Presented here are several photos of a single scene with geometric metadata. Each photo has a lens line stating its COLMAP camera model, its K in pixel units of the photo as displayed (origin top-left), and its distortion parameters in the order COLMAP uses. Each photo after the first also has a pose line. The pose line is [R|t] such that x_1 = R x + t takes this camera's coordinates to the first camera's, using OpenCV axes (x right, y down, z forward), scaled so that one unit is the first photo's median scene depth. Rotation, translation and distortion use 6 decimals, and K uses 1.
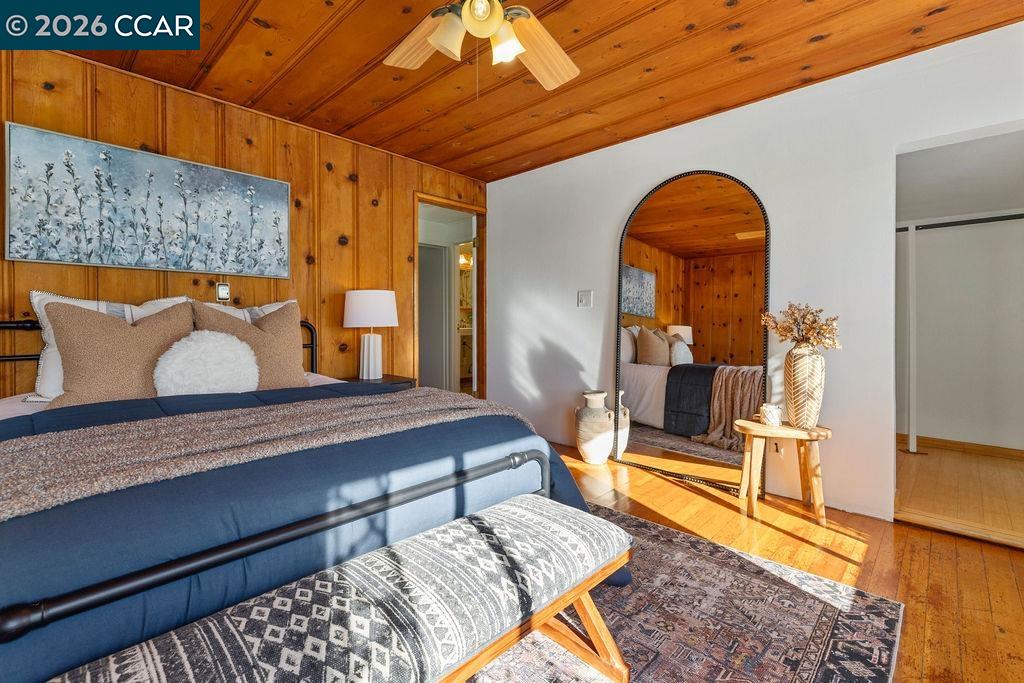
lens RADIAL K [[454.8, 0, 524.0], [0, 454.8, 321.6], [0, 0, 1]] dist [-0.000996, 0.001799]
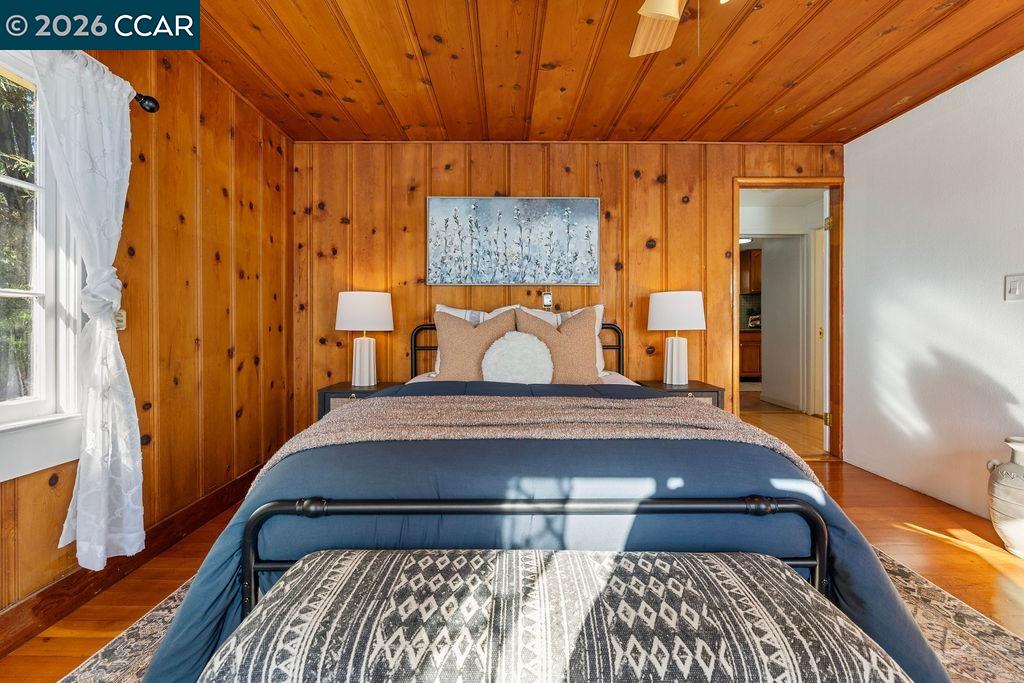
lens RADIAL K [[454.8, 0, 512.7], [0, 454.8, 324.5], [0, 0, 1]] dist [-0.000996, 0.001799]
pose [[0.686275, 0.000385, -0.727342, 0.190843], [0.000336, 1.000000, 0.000846, -0.000797], [0.727342, -0.000825, 0.686274, 0.131953]]
